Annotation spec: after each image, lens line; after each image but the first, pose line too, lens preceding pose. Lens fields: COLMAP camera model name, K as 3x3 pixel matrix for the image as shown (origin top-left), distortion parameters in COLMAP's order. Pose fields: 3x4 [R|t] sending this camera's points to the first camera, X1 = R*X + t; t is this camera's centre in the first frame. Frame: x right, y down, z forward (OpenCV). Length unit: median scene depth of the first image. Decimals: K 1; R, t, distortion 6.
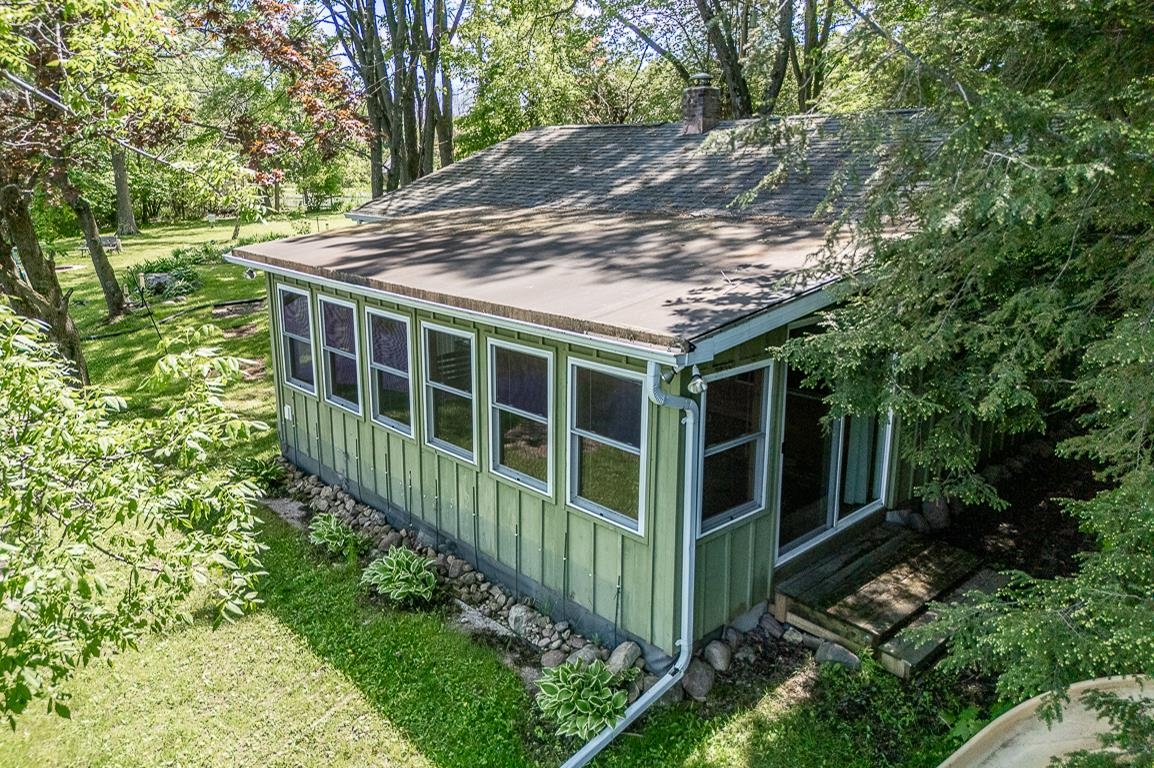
lens RADIAL K [[858.1, 0, 571.6], [0, 858.1, 351.5], [0, 0, 1]] dist [0.069188, -0.070261]
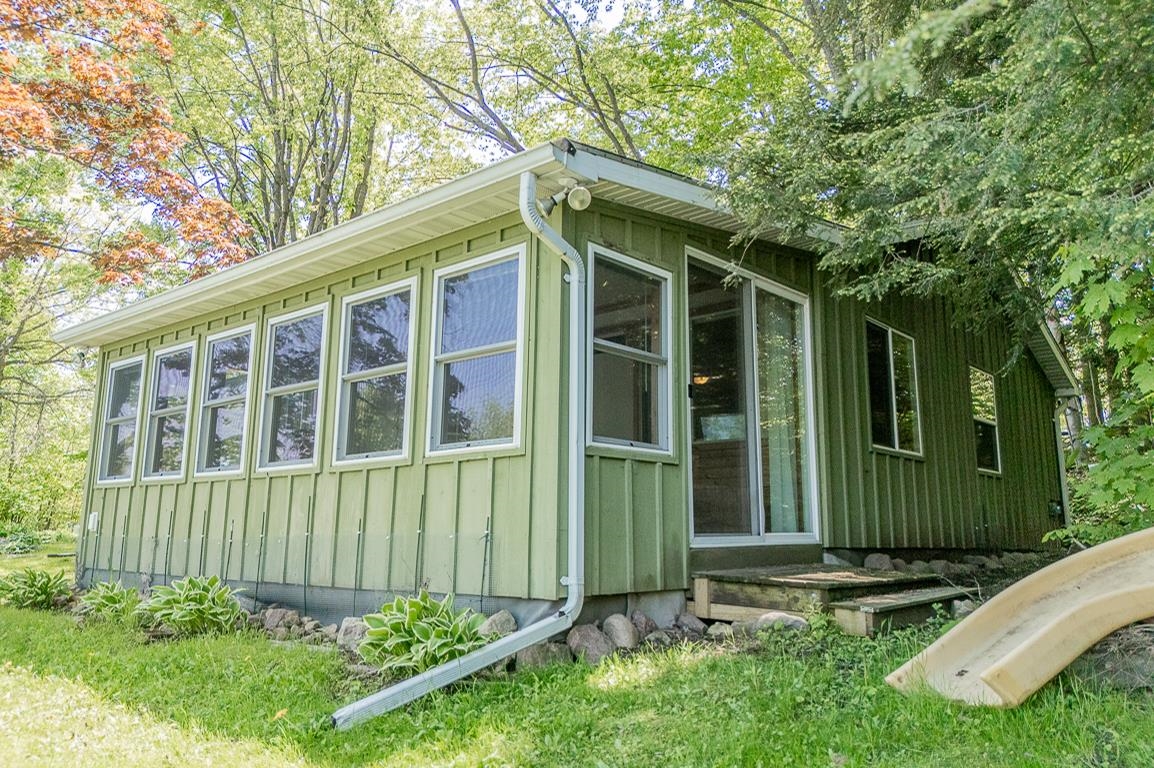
lens RADIAL K [[858.1, 0, 579.1], [0, 858.1, 380.8], [0, 0, 1]] dist [0.069188, -0.070261]
pose [[0.994062, 0.026733, 0.105480, 0.048599], [0.017841, 0.916193, -0.400341, 0.425063], [-0.107342, 0.399846, 0.910275, 0.241519]]
